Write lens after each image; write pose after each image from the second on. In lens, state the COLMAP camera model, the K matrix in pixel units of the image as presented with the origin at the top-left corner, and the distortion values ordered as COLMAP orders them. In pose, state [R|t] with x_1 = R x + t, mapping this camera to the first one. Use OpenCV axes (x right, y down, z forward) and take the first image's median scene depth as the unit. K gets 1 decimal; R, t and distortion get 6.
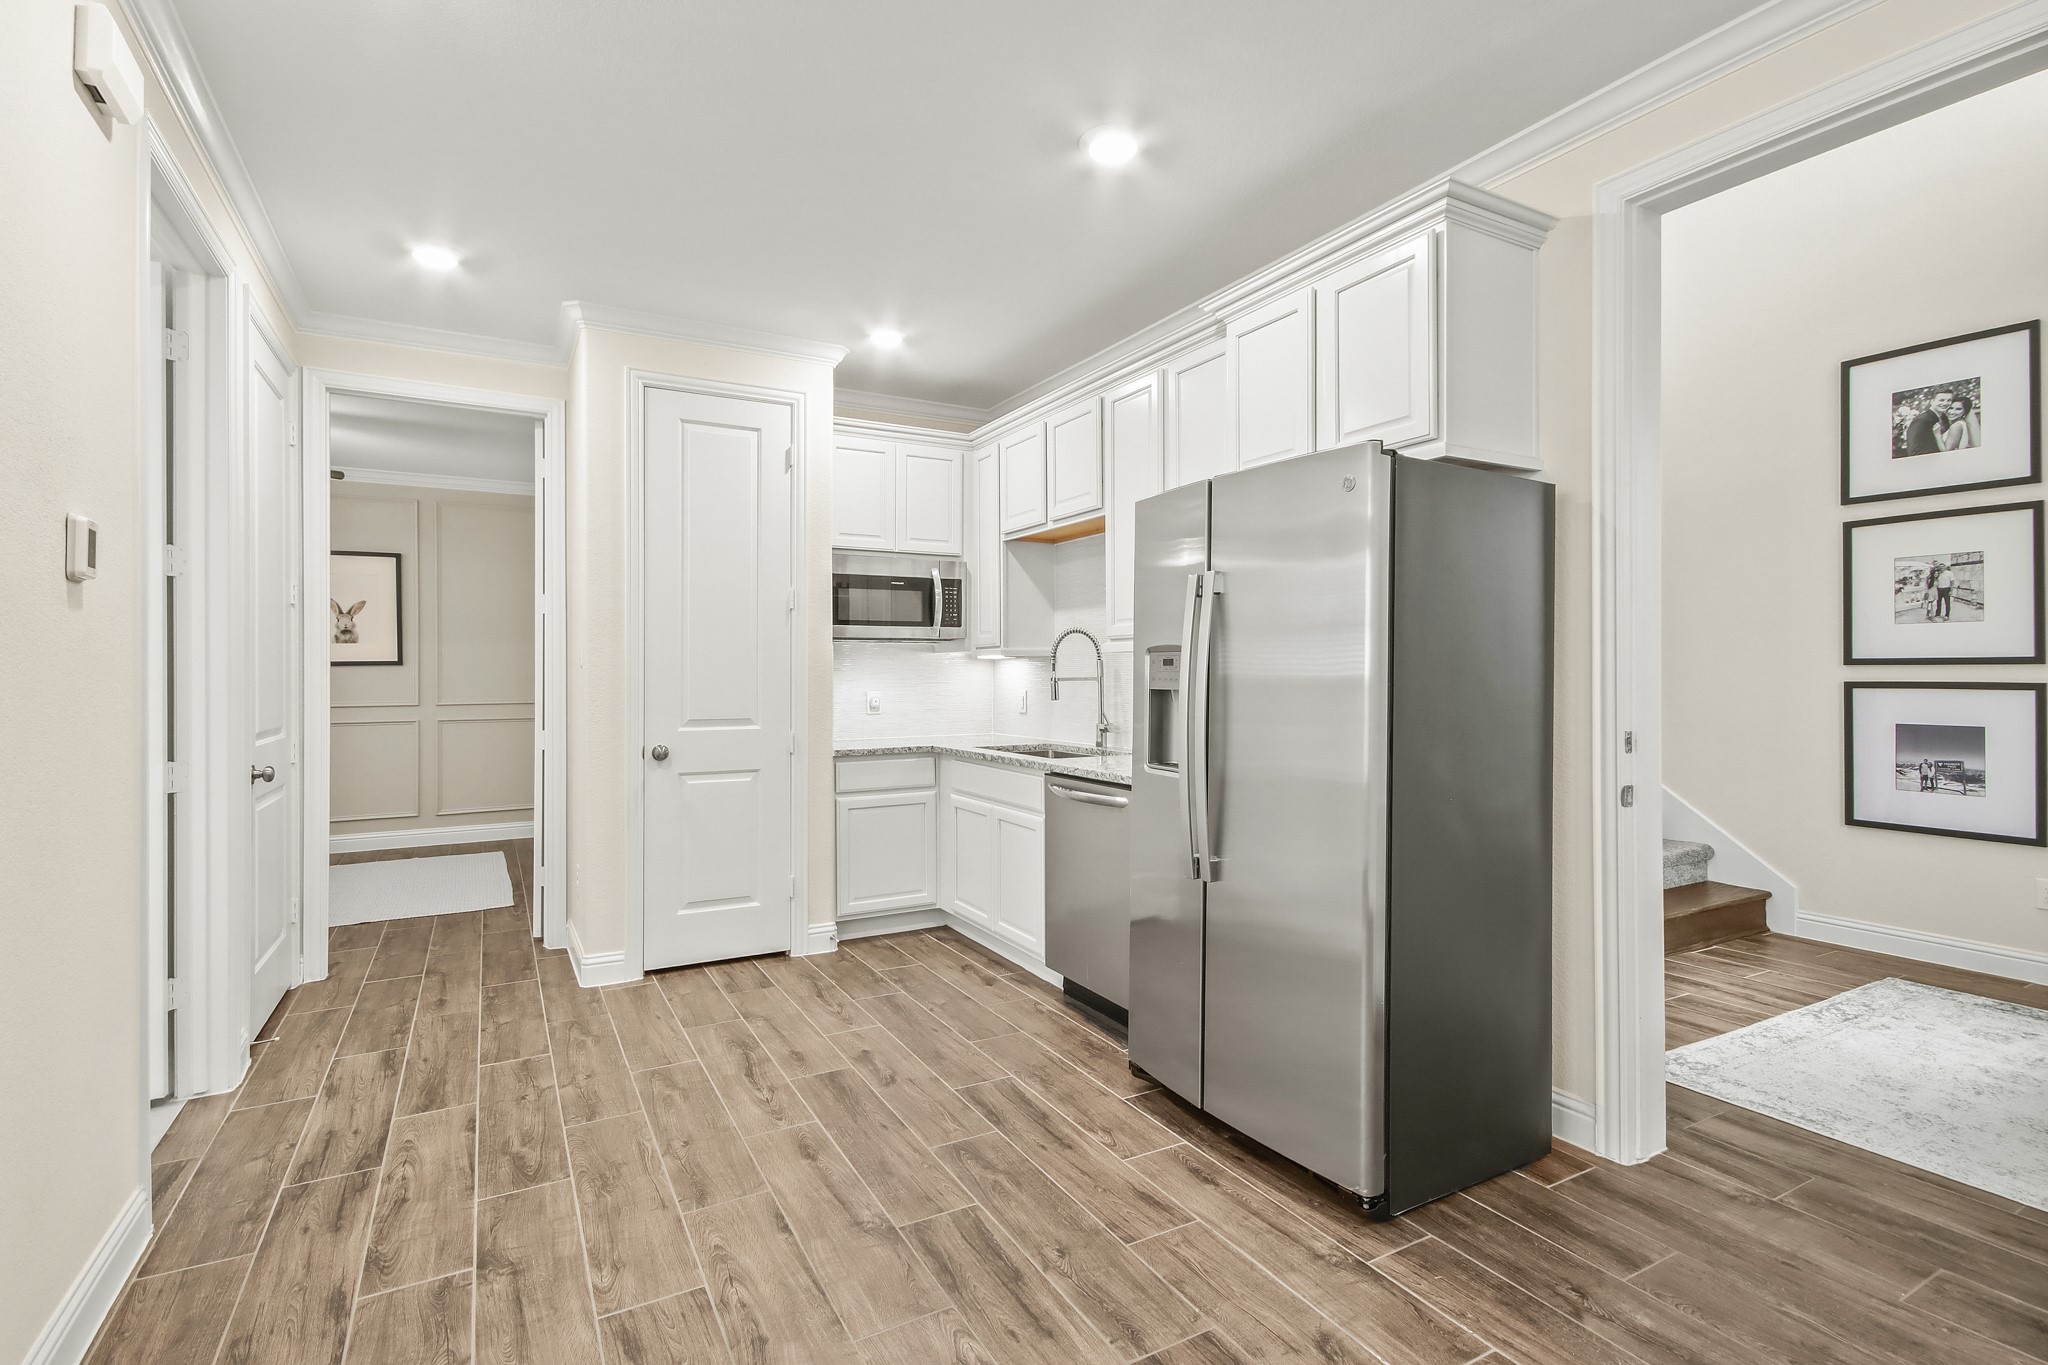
lens RADIAL K [[970.1, 0, 1020.0], [0, 970.1, 667.4], [0, 0, 1]] dist [-0.000207, -0.000044]
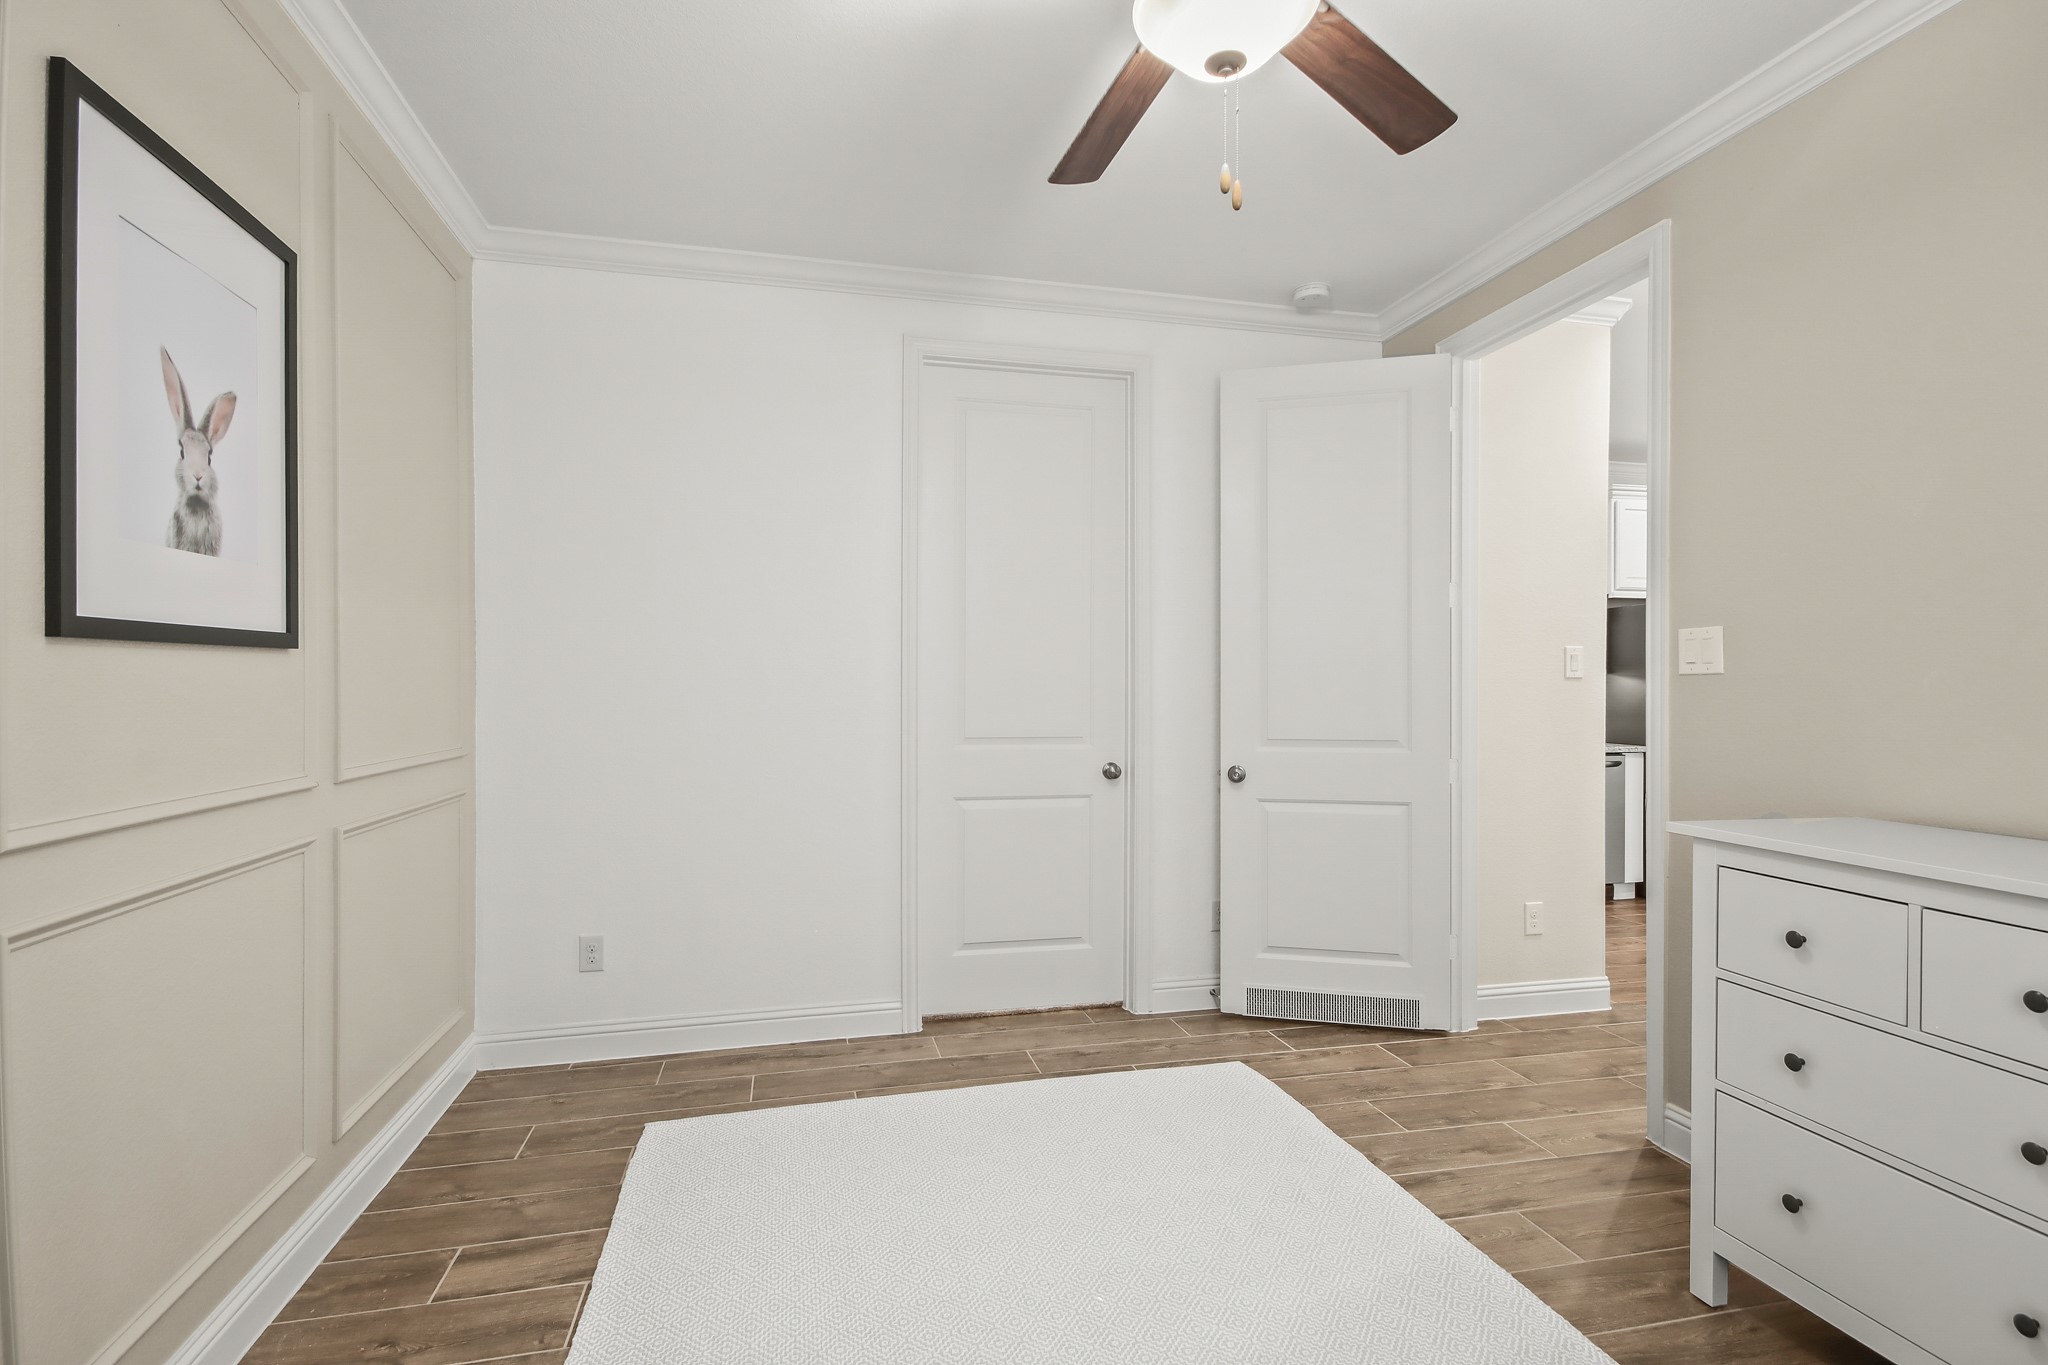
lens RADIAL K [[986.1, 0, 1024.0], [0, 986.1, 682.5], [0, 0, 1]] dist [-0.001797, -0.000327]
pose [[0.277508, 0.002143, 0.960721, -1.088138], [-0.003368, 0.999994, -0.001257, 0.009880], [-0.960717, -0.002887, 0.277514, 0.908903]]
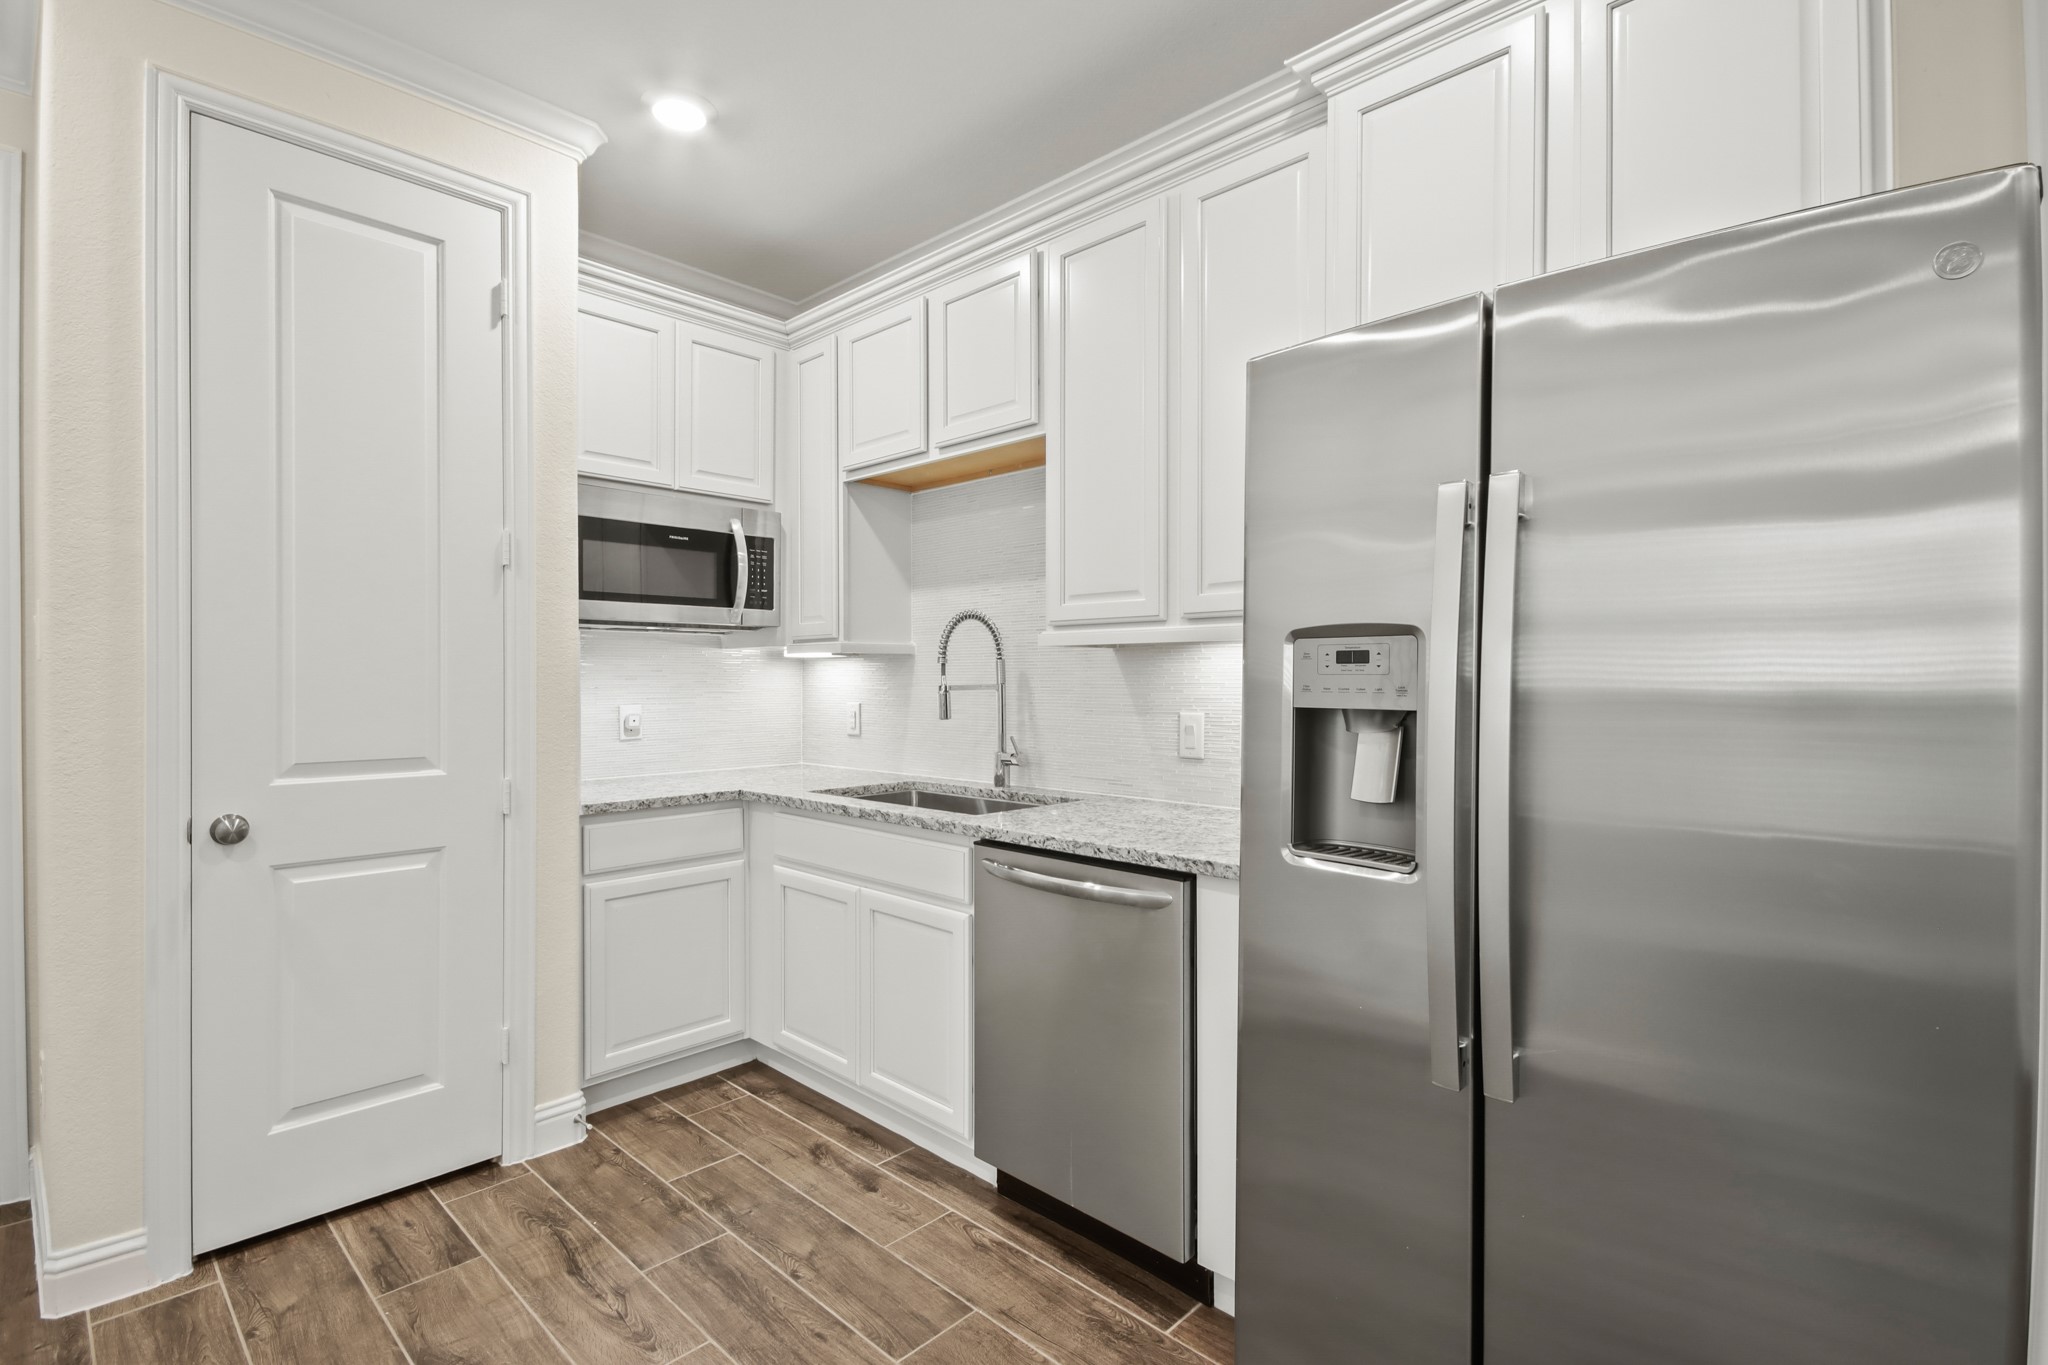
lens RADIAL K [[959.5, 0, 996.0], [0, 959.5, 684.4], [0, 0, 1]] dist [0.029444, -0.018852]
pose [[0.959584, 0.001913, 0.281416, -0.115137], [-0.005039, 0.999933, 0.010385, 0.003245], [-0.281377, -0.011383, 0.959530, 0.360273]]
